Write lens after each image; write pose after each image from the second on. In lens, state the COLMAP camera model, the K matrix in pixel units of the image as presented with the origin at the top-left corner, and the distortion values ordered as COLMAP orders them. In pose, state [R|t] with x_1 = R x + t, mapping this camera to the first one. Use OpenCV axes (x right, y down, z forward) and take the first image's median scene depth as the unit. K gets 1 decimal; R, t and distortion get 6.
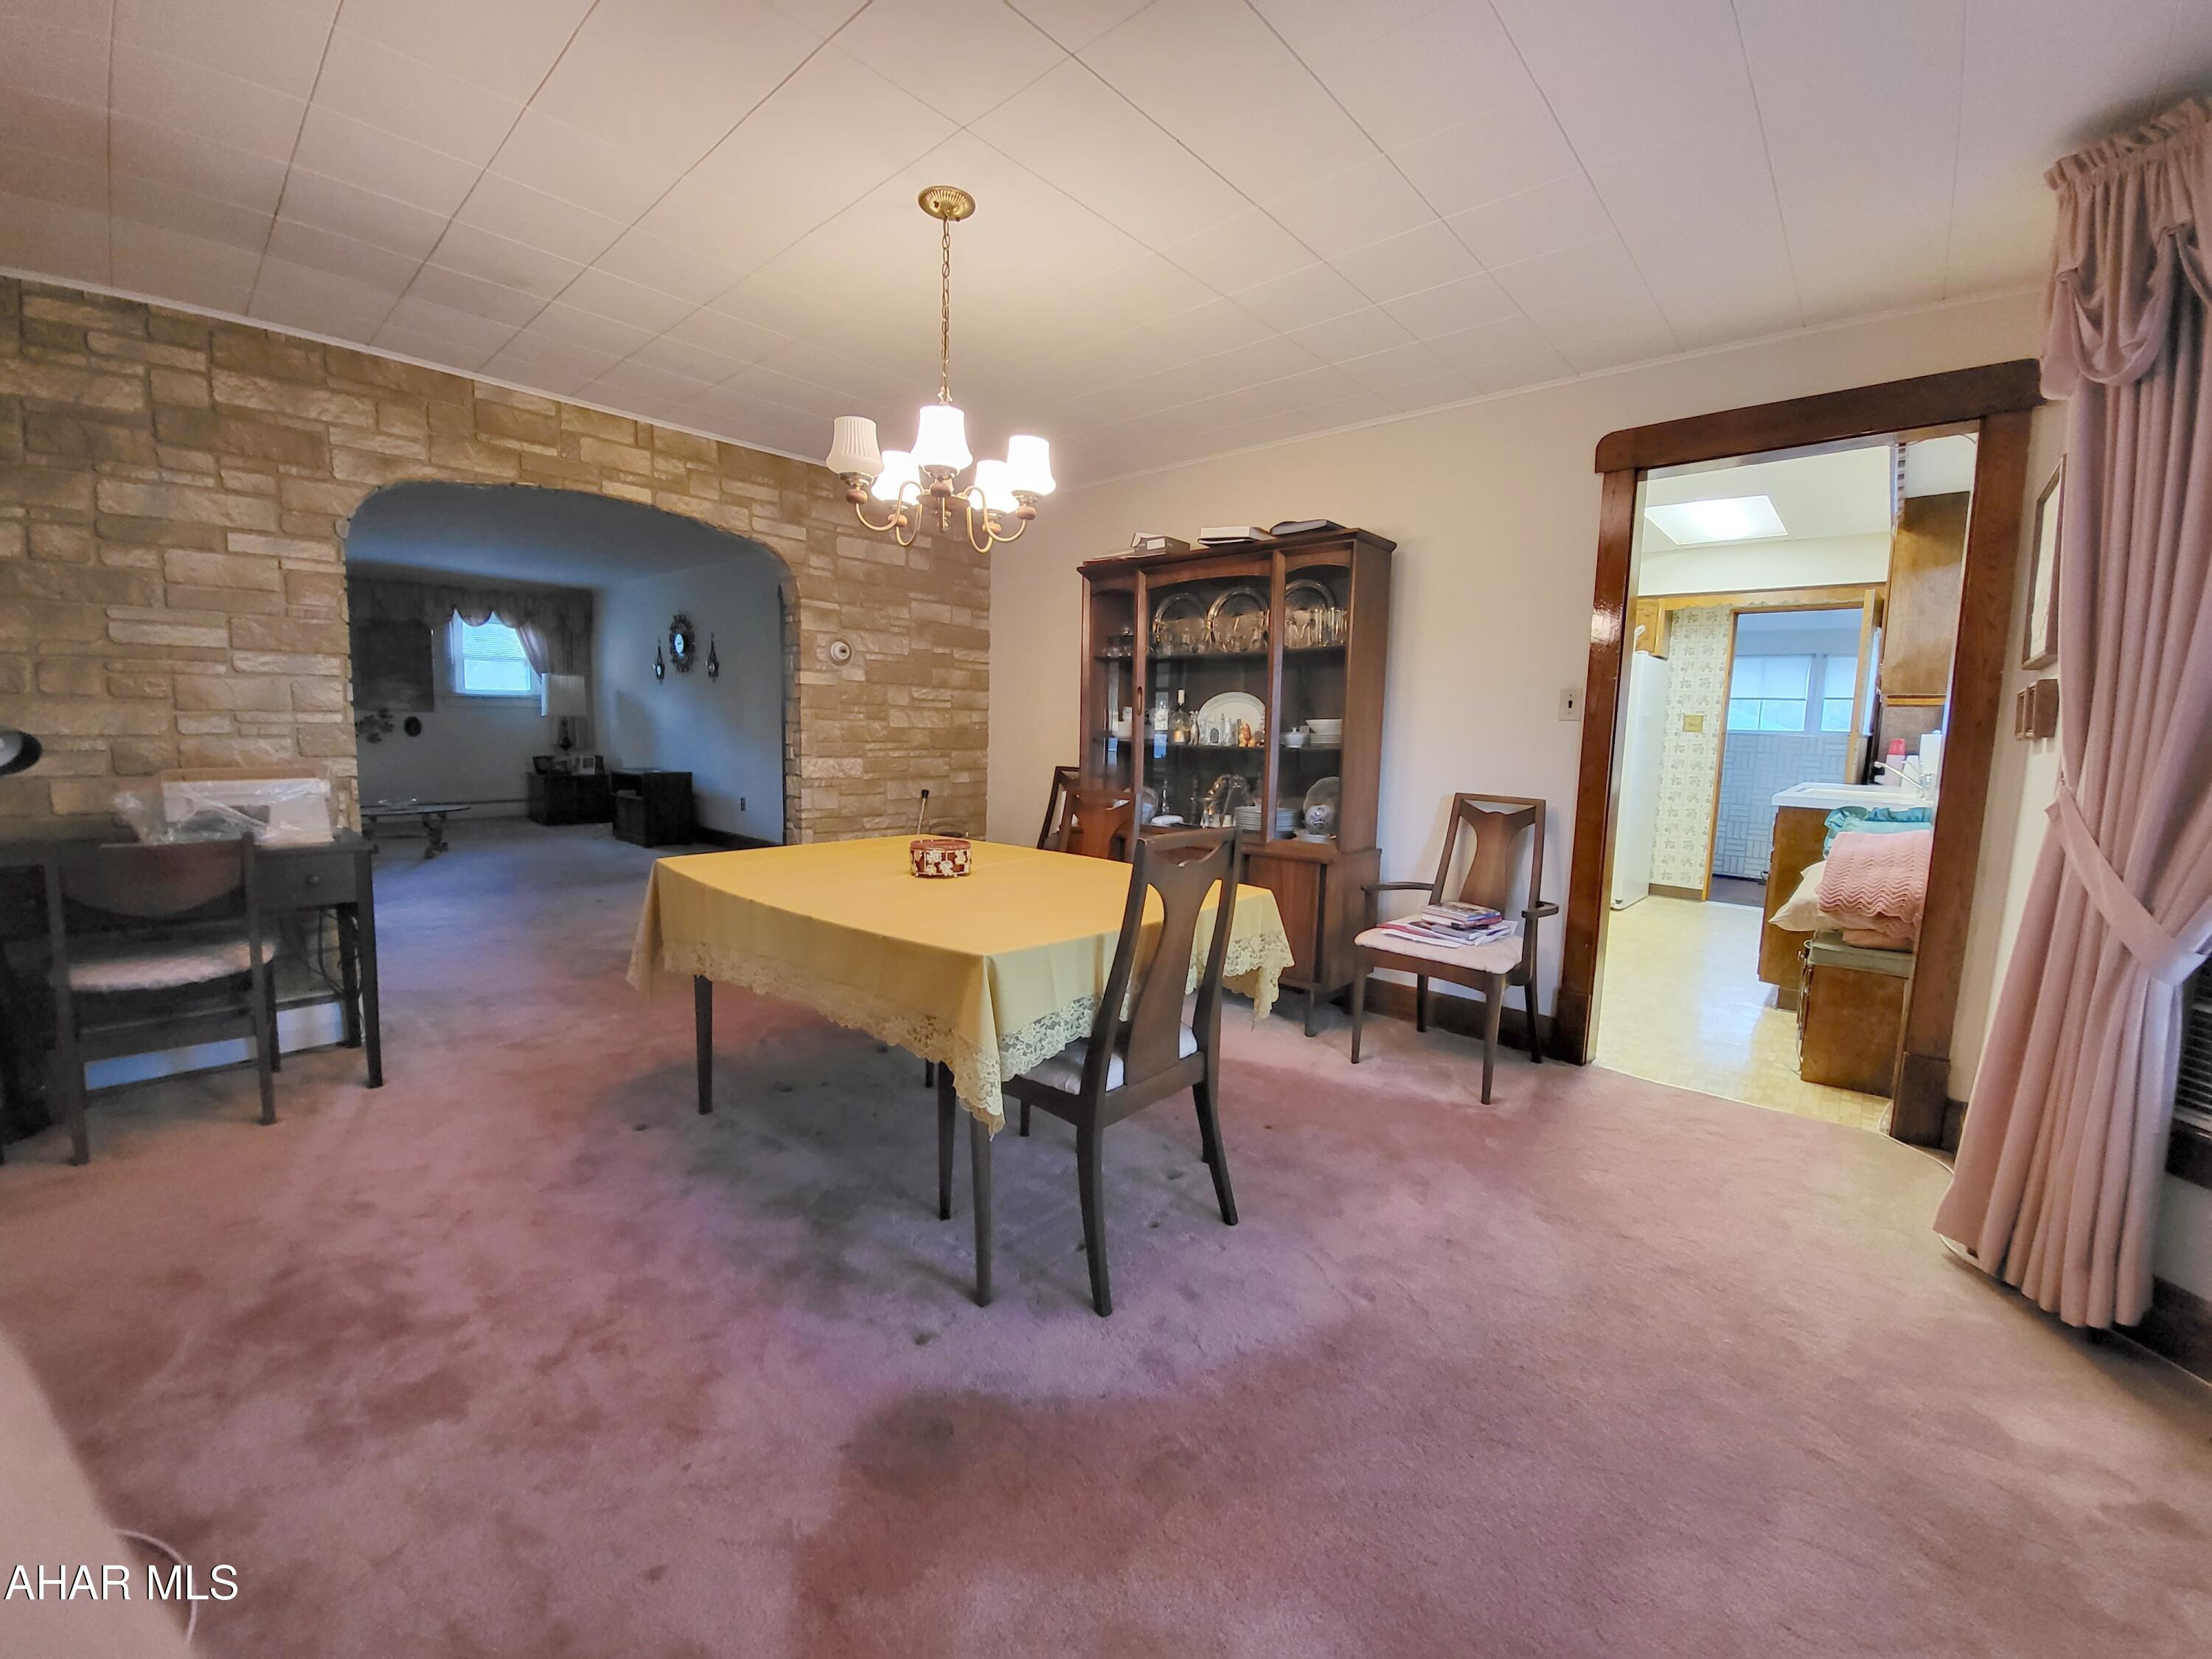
lens RADIAL K [[876.0, 0, 1111.8], [0, 876.0, 819.7], [0, 0, 1]] dist [-0.000065, -0.010706]
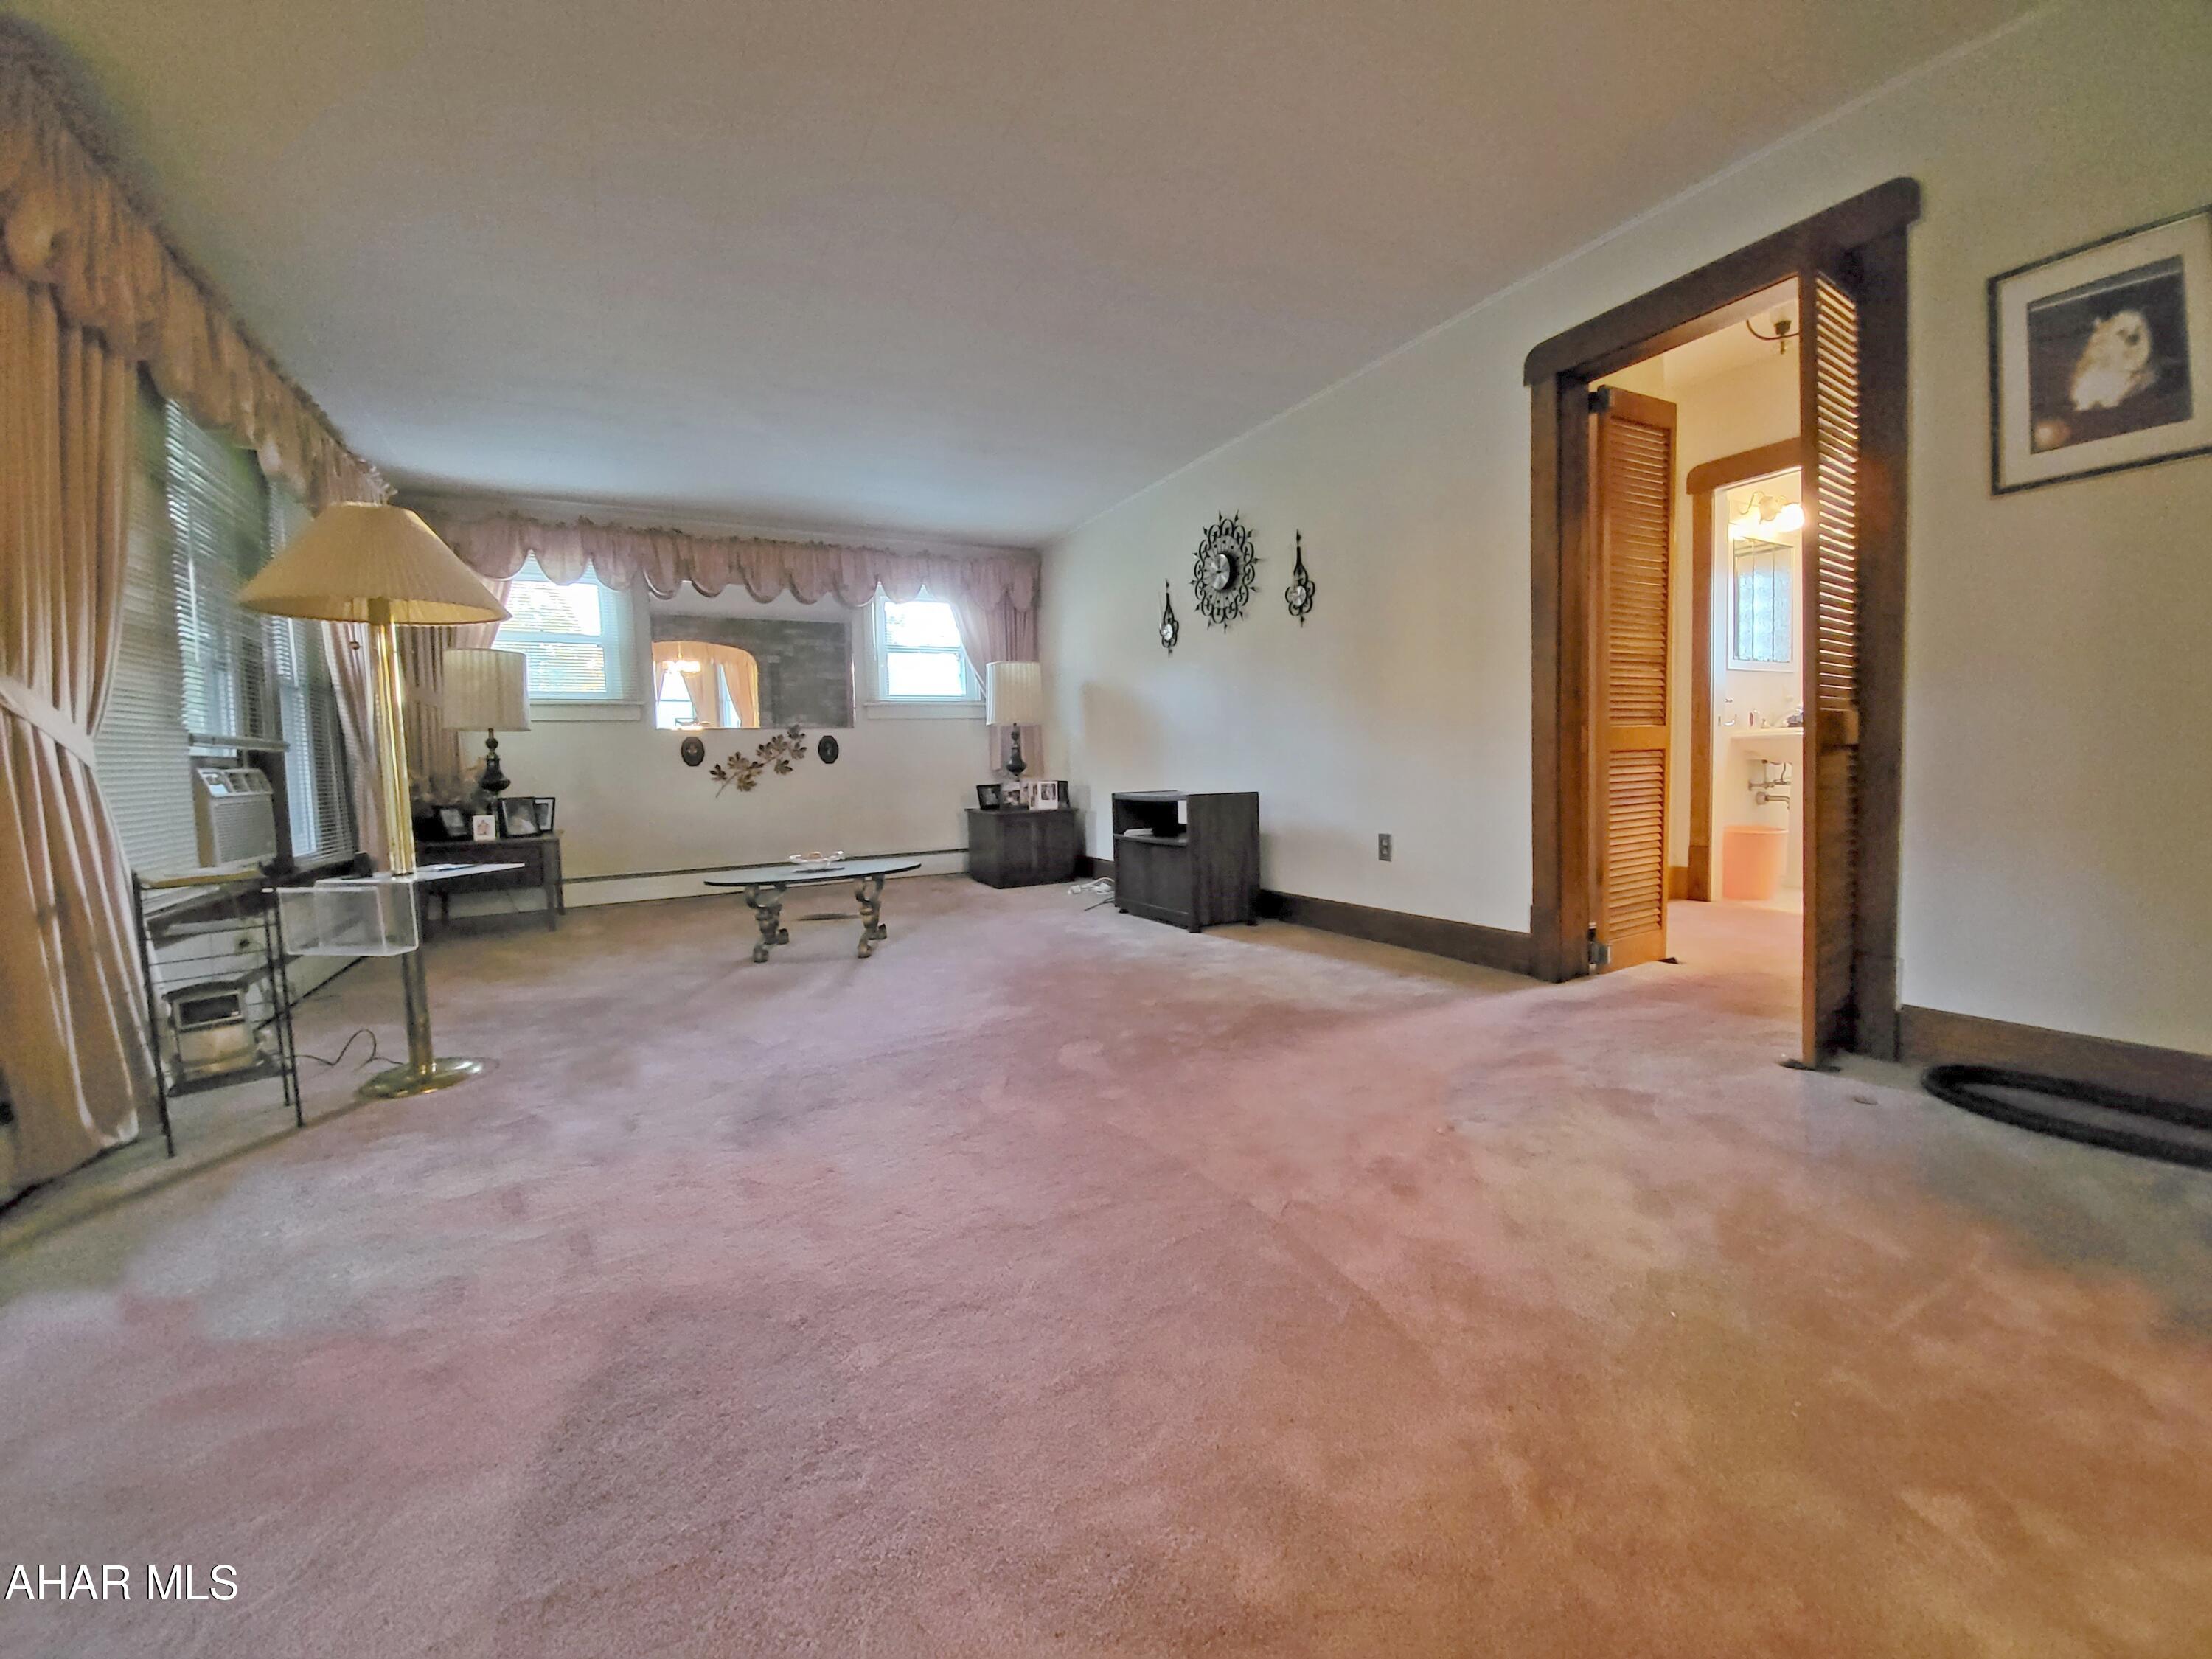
lens RADIAL K [[876.0, 0, 1111.8], [0, 876.0, 819.7], [0, 0, 1]] dist [-0.000065, -0.010706]
pose [[0.940638, -0.034186, -0.337685, -0.666923], [0.017764, 0.998510, -0.051602, -0.016842], [0.338946, 0.042540, 0.939844, 0.791077]]
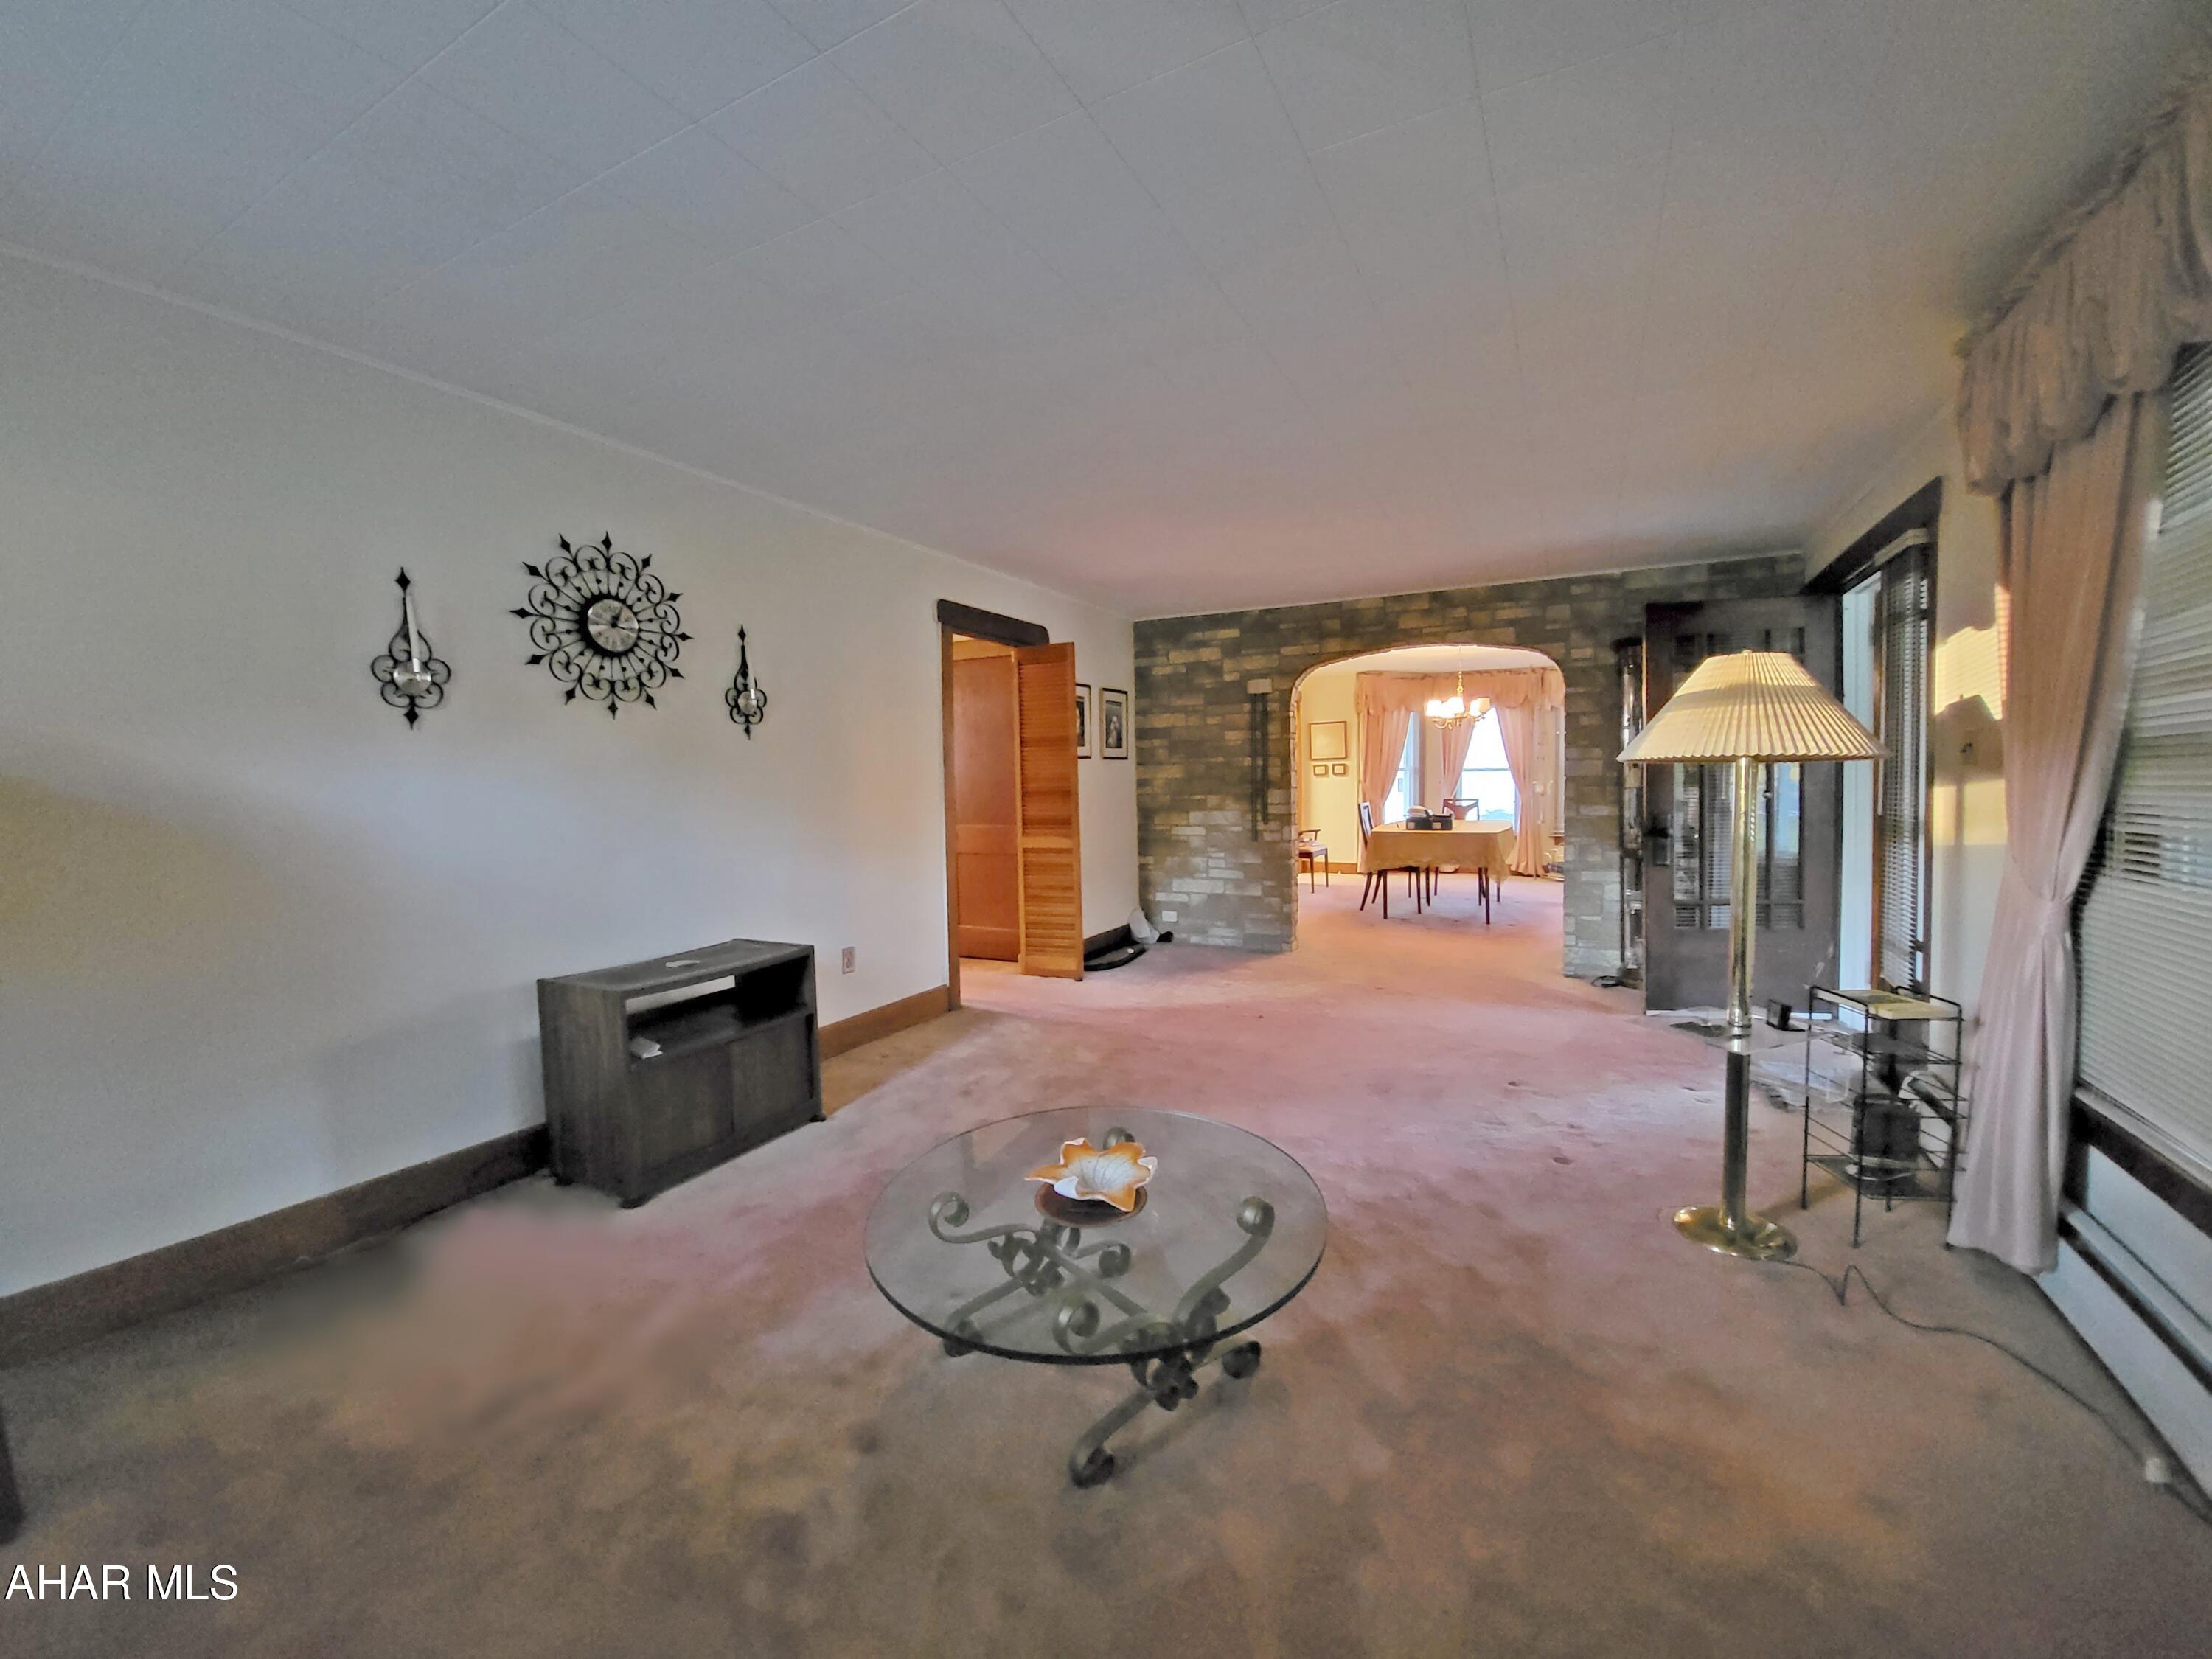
lens RADIAL K [[876.0, 0, 1111.8], [0, 876.0, 819.7], [0, 0, 1]] dist [-0.000065, -0.010706]
pose [[-0.255127, -0.076573, 0.963871, -1.645232], [0.123108, 0.986174, 0.110930, -0.240807], [-0.959038, 0.146962, -0.242172, 1.612748]]
